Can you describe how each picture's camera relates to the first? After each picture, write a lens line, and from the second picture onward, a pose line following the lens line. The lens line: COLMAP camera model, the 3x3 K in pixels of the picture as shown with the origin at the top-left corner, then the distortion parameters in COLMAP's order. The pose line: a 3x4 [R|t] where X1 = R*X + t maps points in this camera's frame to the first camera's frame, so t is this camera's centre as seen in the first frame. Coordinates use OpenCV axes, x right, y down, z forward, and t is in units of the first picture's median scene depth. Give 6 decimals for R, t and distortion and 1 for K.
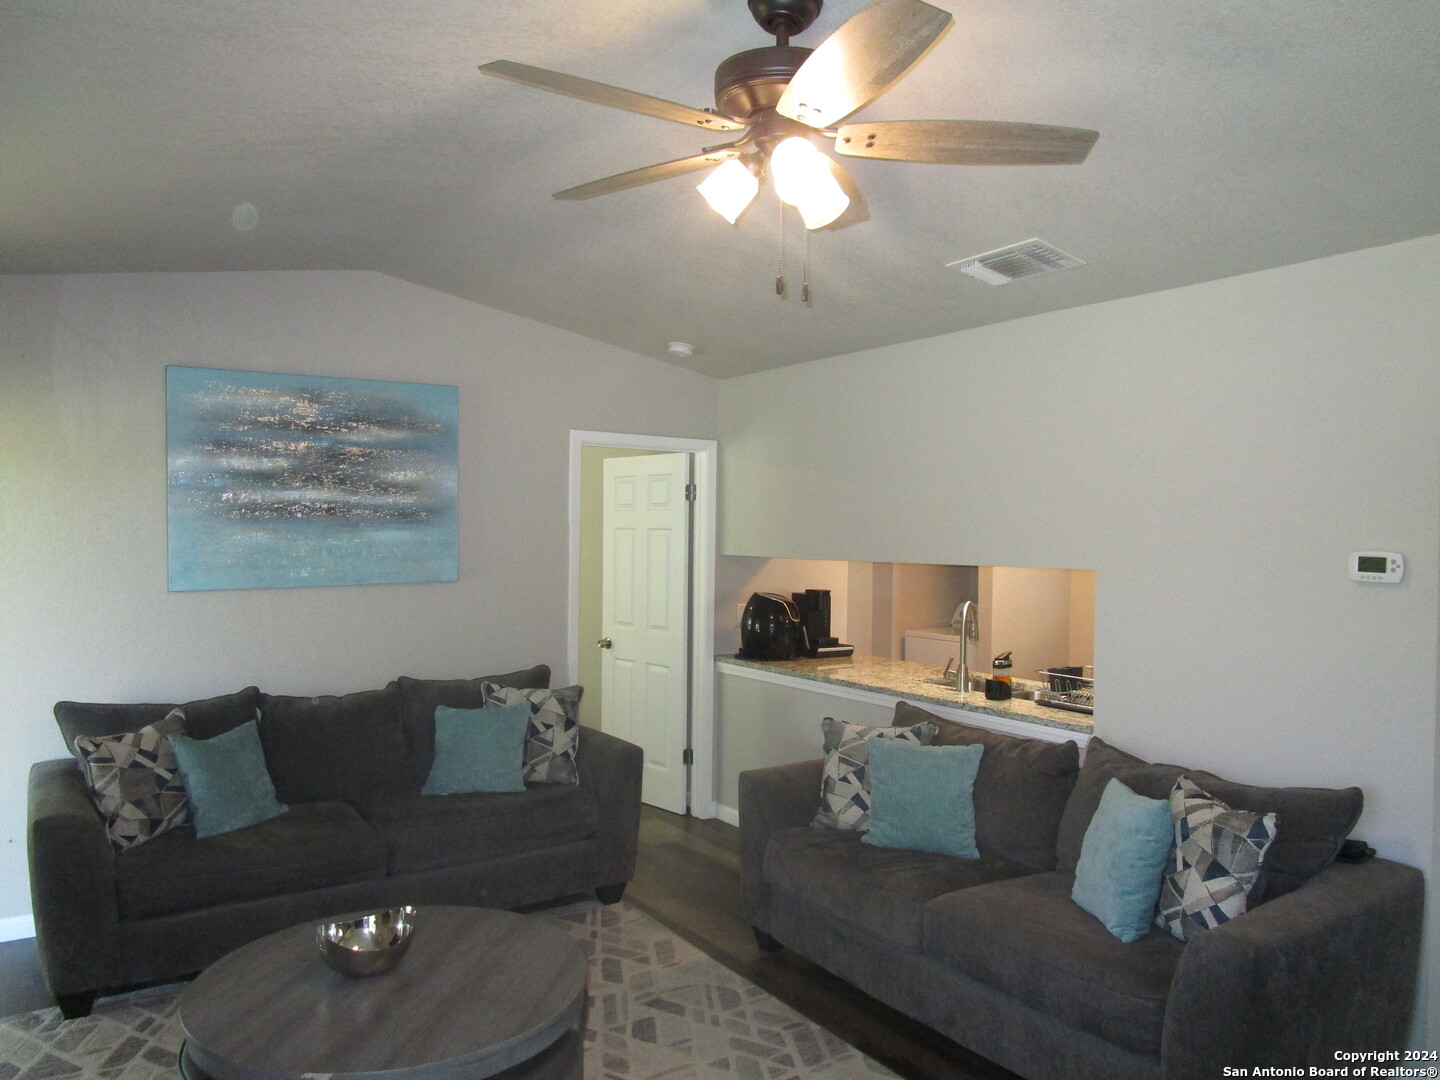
lens RADIAL K [[1025.2, 0, 723.5], [0, 1025.2, 536.9], [0, 0, 1]] dist [-0.033012, 0.017219]
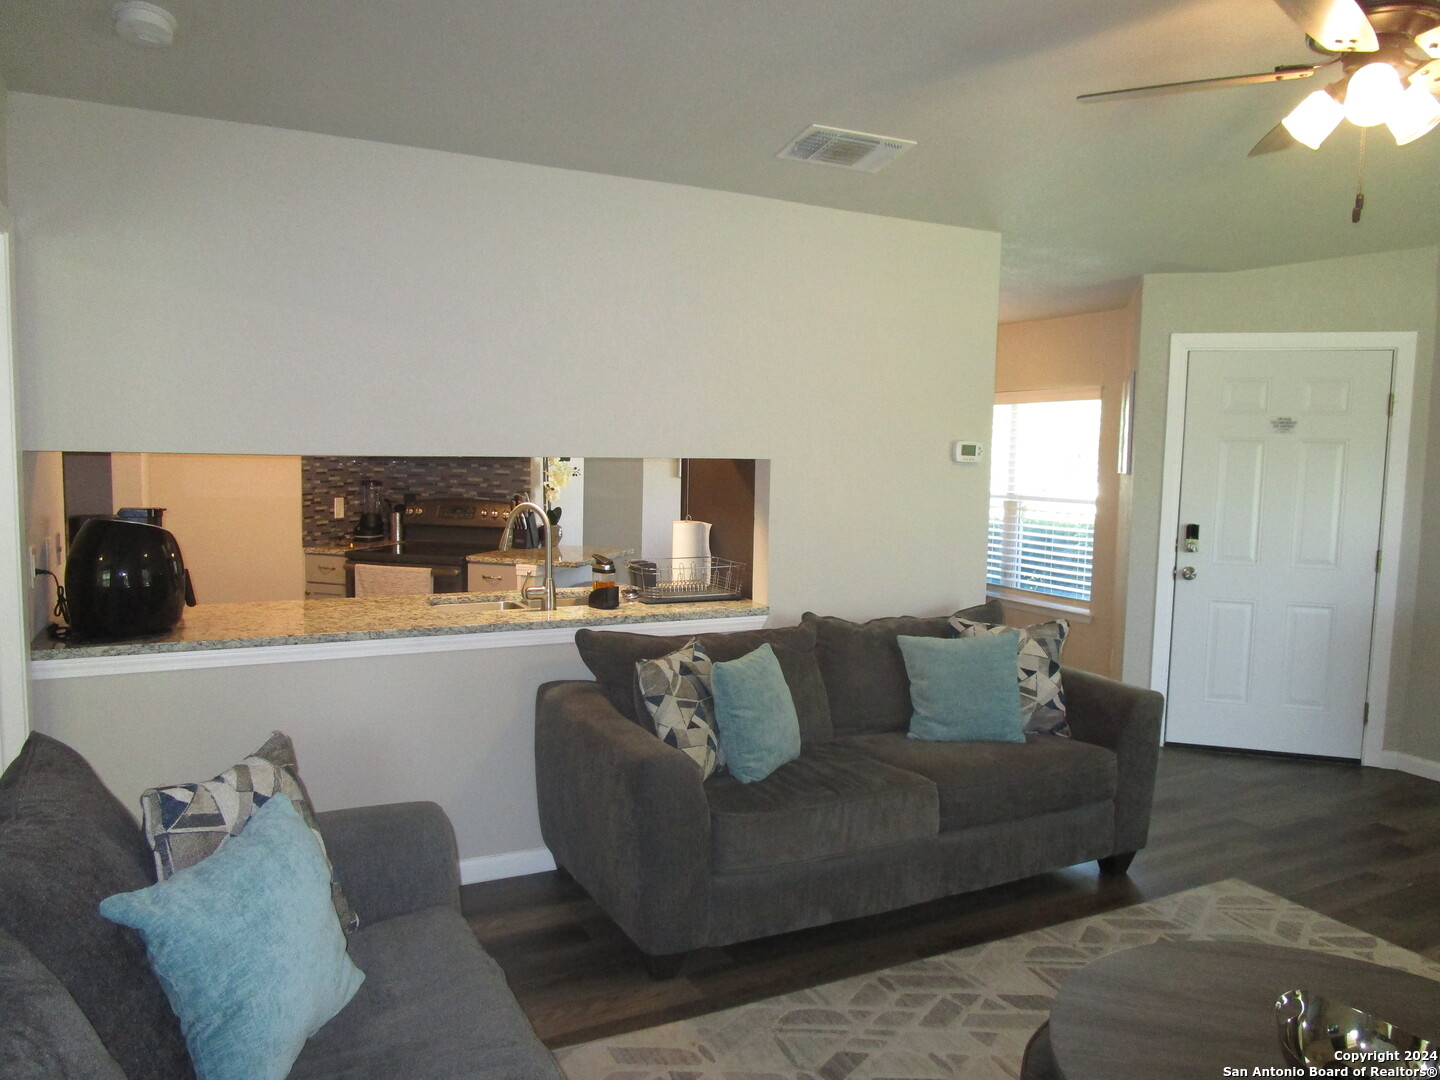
lens RADIAL K [[1025.2, 0, 713.5], [0, 1025.2, 545.0], [0, 0, 1]] dist [-0.033012, 0.017219]
pose [[0.130662, -0.101230, 0.986245, -0.592034], [-0.014668, 0.994467, 0.104017, 0.010267], [-0.991319, -0.028058, 0.128454, 0.792923]]
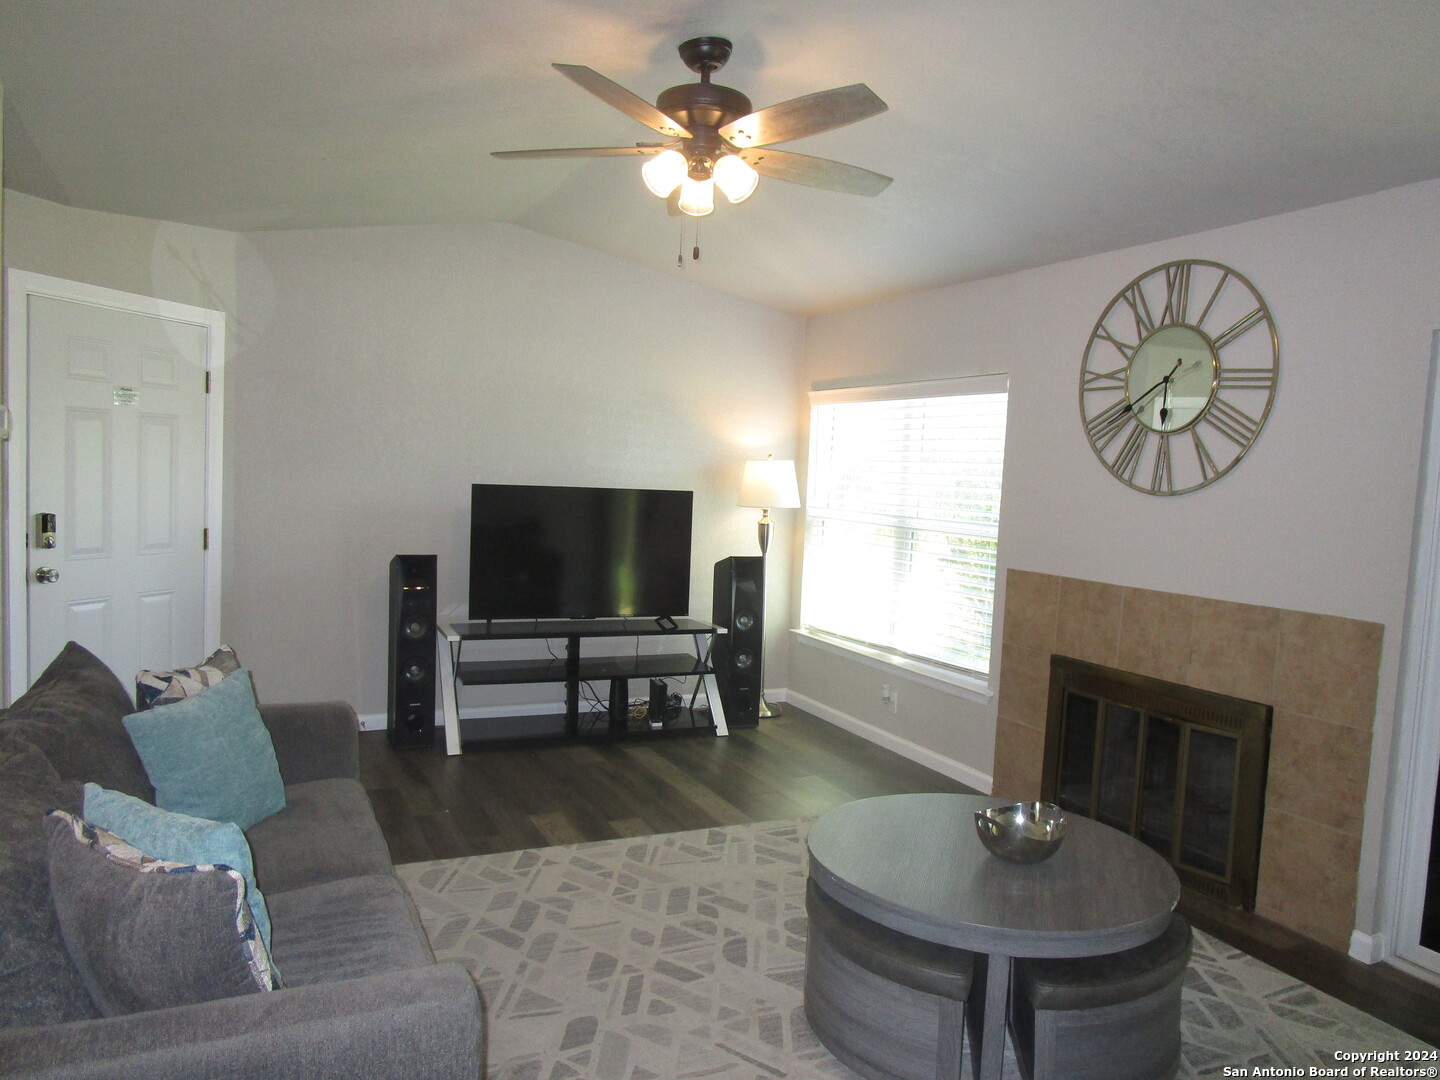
lens RADIAL K [[1025.2, 0, 718.9], [0, 1025.2, 546.7], [0, 0, 1]] dist [-0.033012, 0.017219]
pose [[-0.986830, -0.065933, 0.147714, -0.107461], [-0.054912, 0.995480, 0.077491, 0.024545], [-0.152156, 0.068359, -0.985990, 1.233089]]
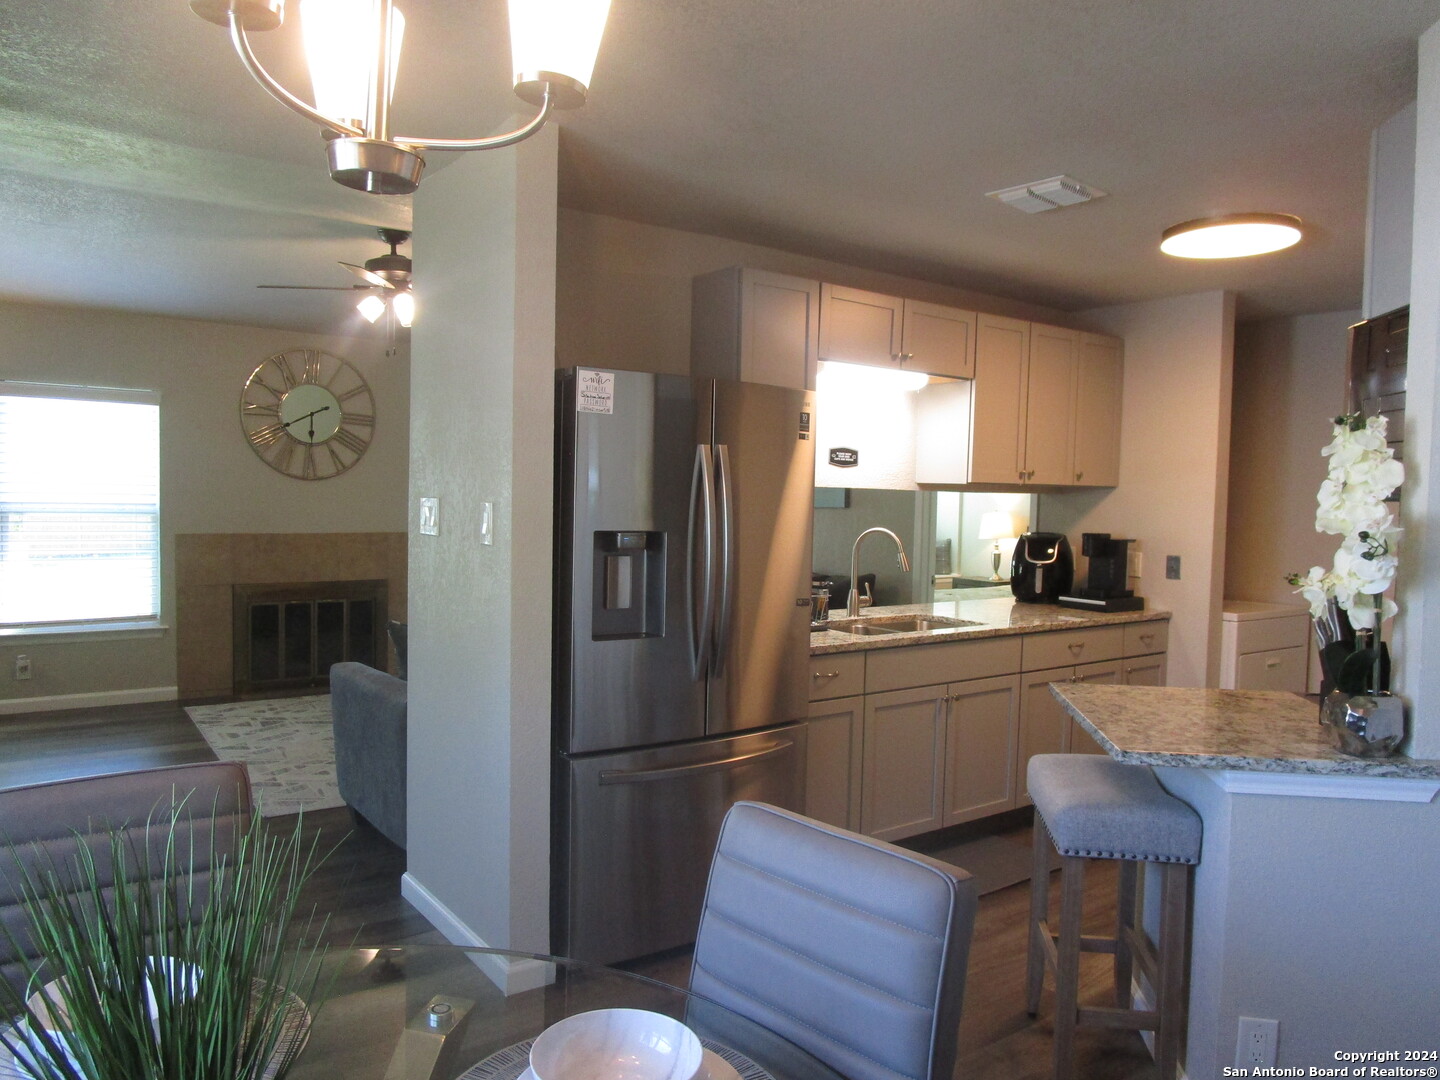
lens RADIAL K [[1025.2, 0, 712.6], [0, 1025.2, 540.6], [0, 0, 1]] dist [-0.033012, 0.017219]
pose [[0.028522, 0.038105, -0.998867, 1.275171], [-0.026901, 0.998940, 0.037340, 0.046967], [0.999231, 0.025806, 0.029517, 0.865898]]
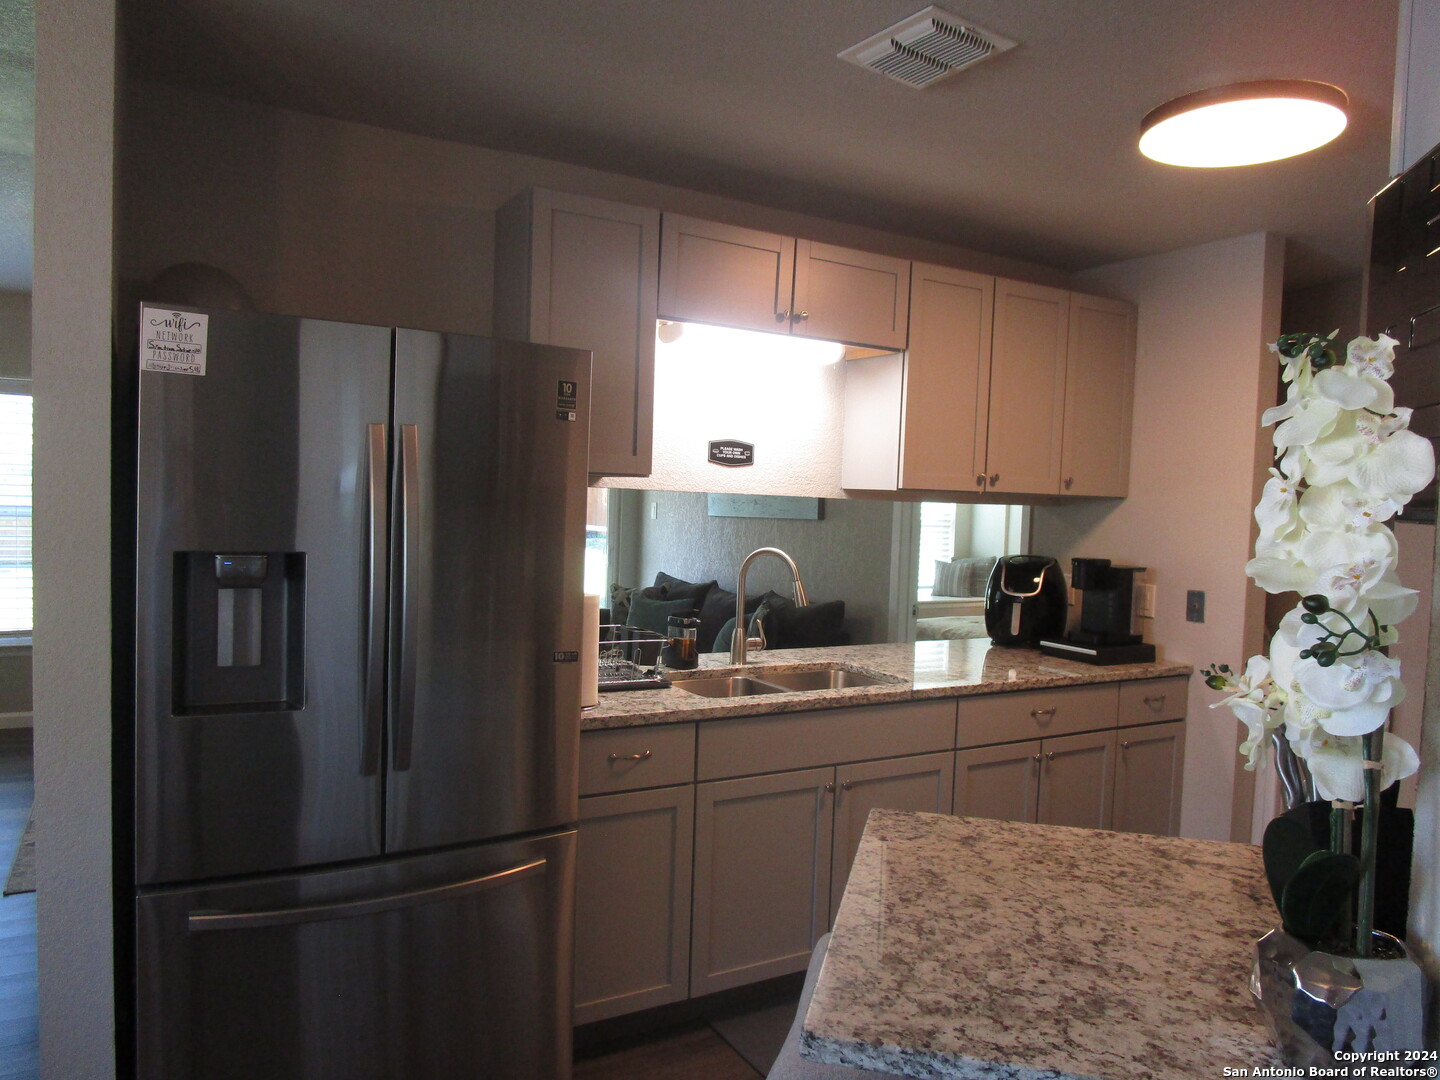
lens RADIAL K [[1025.2, 0, 709.2], [0, 1025.2, 542.7], [0, 0, 1]] dist [-0.033012, 0.017219]
pose [[-0.075353, 0.030922, -0.996677, 1.025764], [-0.040010, 0.998620, 0.034008, 0.039892], [0.996354, 0.042439, -0.074012, 1.073215]]
